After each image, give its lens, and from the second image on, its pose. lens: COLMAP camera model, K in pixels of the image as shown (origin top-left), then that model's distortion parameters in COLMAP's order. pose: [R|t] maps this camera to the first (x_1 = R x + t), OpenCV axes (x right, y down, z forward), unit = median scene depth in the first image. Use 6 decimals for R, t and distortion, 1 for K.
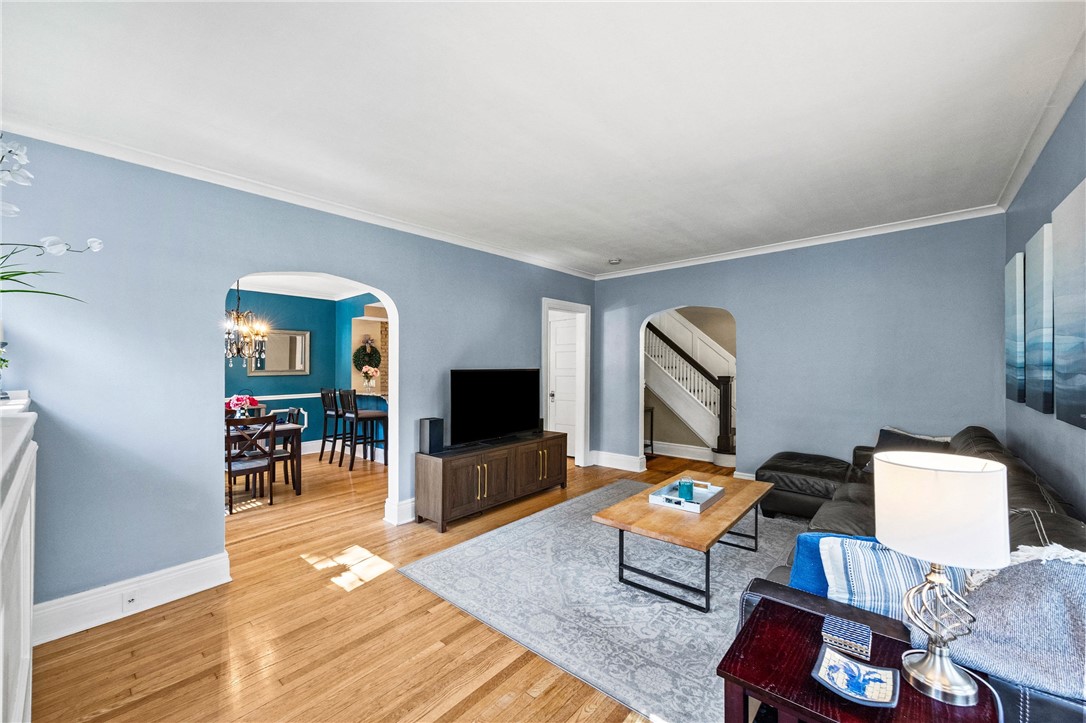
lens RADIAL K [[421.8, 0, 536.7], [0, 421.8, 366.0], [0, 0, 1]] dist [0.001180, 0.000279]
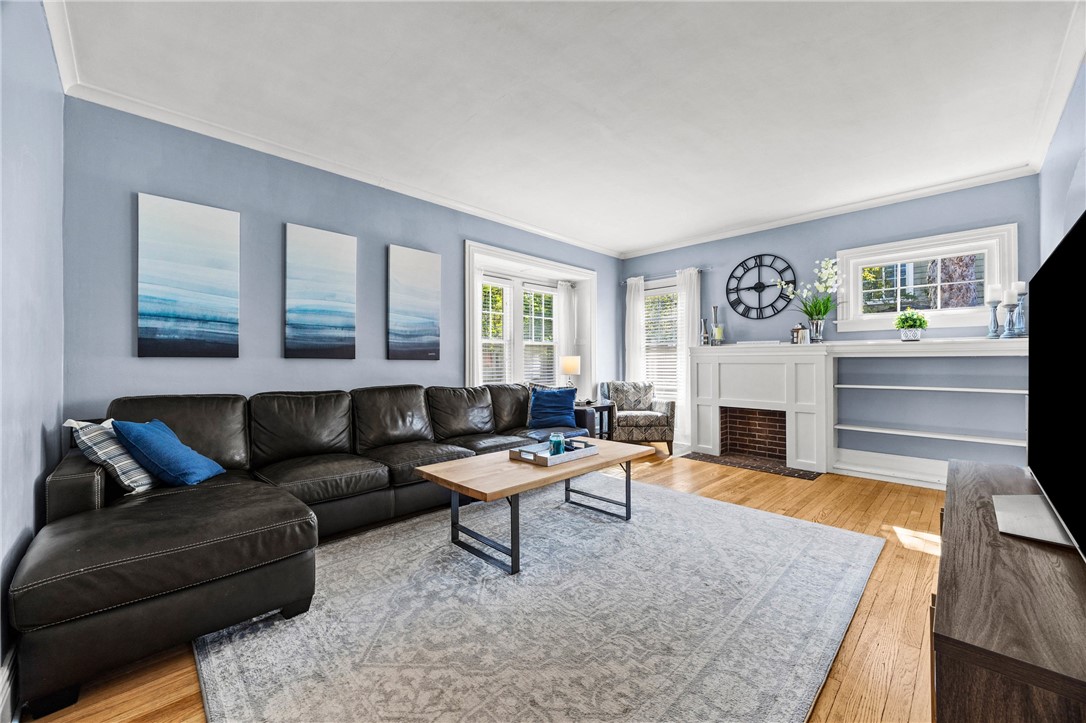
lens RADIAL K [[421.8, 0, 546.6], [0, 421.8, 363.5], [0, 0, 1]] dist [0.001180, 0.000279]
pose [[-0.997452, 0.008873, 0.070783, 0.331155], [0.008642, 0.999956, -0.003565, 0.123431], [-0.070811, -0.002944, -0.997485, 2.085861]]
